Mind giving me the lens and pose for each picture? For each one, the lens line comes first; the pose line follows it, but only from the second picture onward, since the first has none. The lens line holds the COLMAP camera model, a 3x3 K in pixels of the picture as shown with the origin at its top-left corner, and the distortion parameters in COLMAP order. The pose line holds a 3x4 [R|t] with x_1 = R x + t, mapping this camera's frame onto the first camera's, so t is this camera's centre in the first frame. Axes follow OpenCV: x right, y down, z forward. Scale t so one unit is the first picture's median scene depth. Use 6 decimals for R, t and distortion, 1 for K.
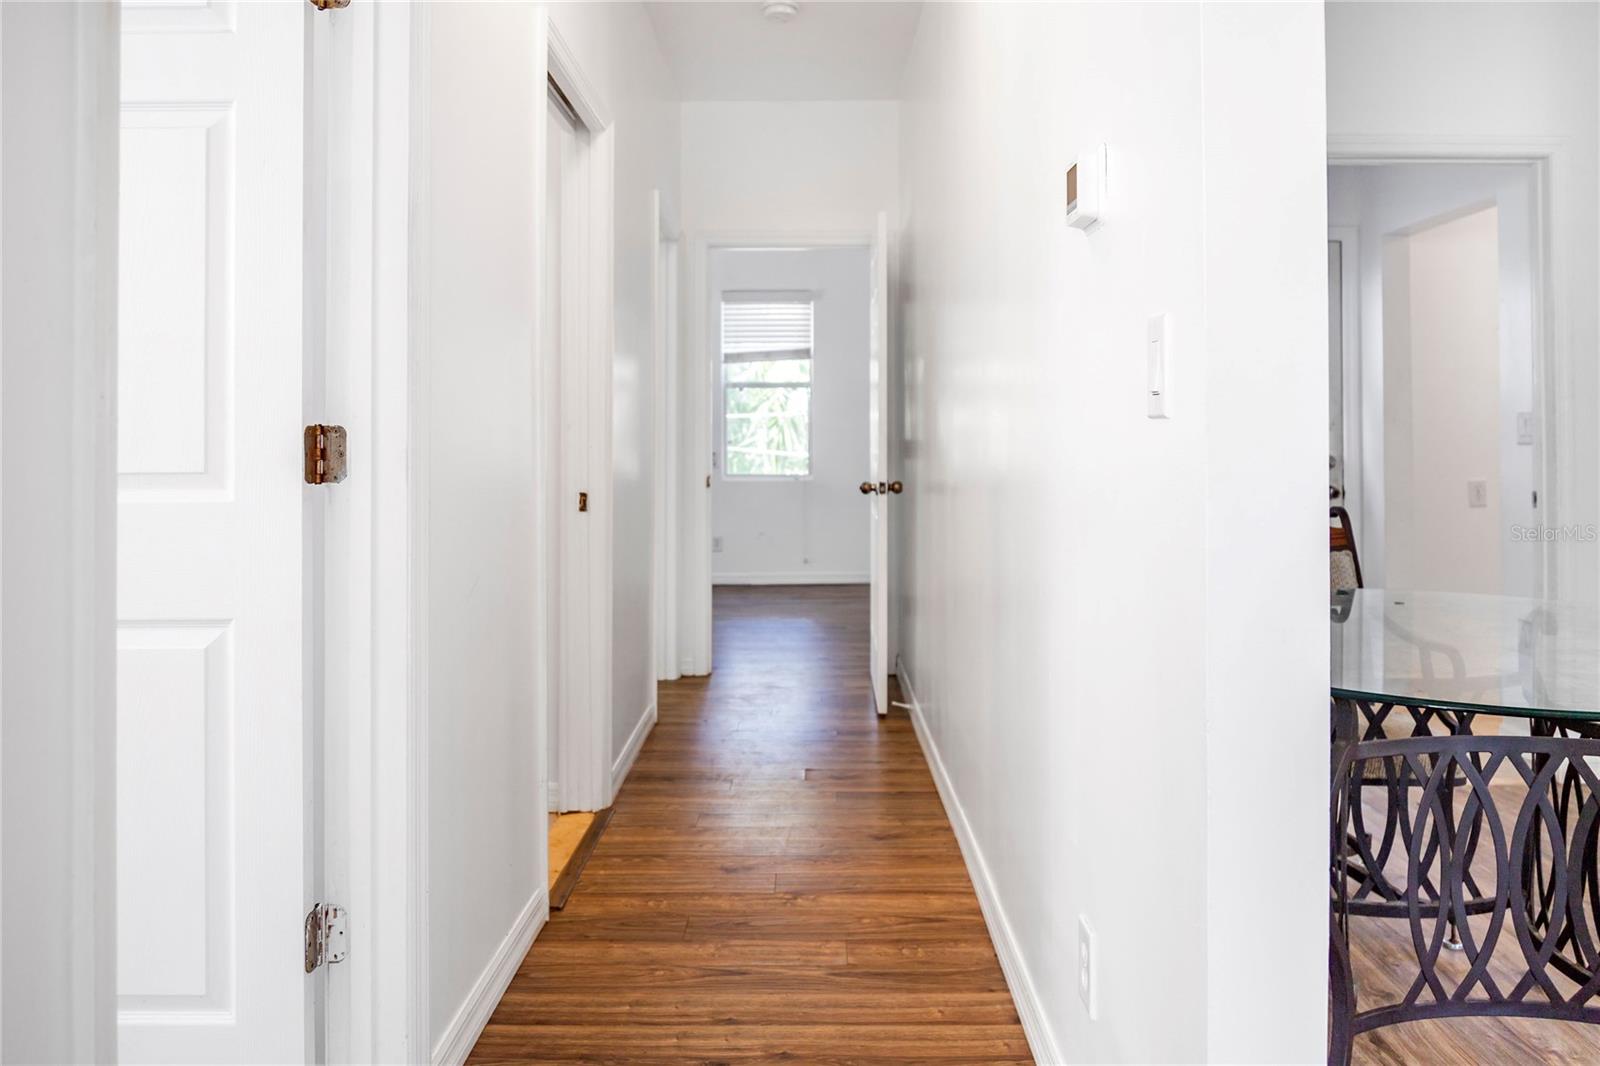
lens RADIAL K [[1122.7, 0, 804.6], [0, 1122.7, 449.7], [0, 0, 1]] dist [0.016369, 0.003325]
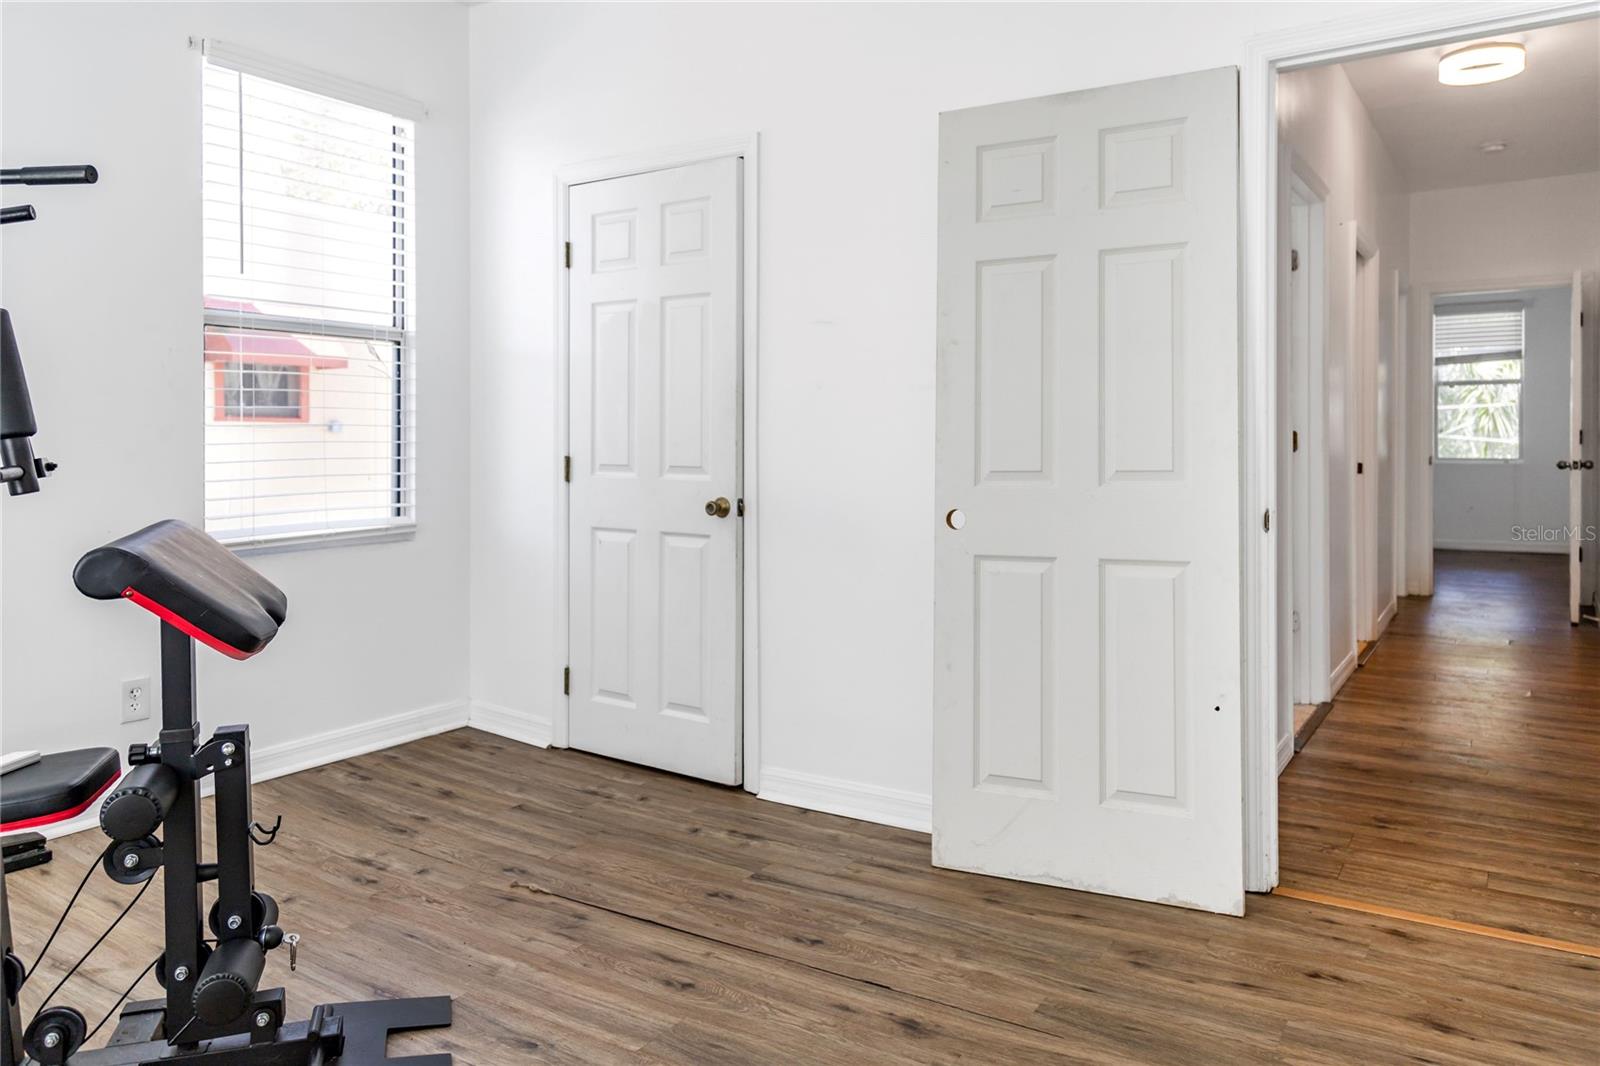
lens RADIAL K [[1122.7, 0, 804.6], [0, 1122.7, 449.7], [0, 0, 1]] dist [0.016369, 0.003325]
pose [[0.843849, 0.003485, -0.536569, 0.007666], [0.002926, 0.999934, 0.011097, -0.002146], [0.536573, -0.010934, 0.843783, -0.394743]]
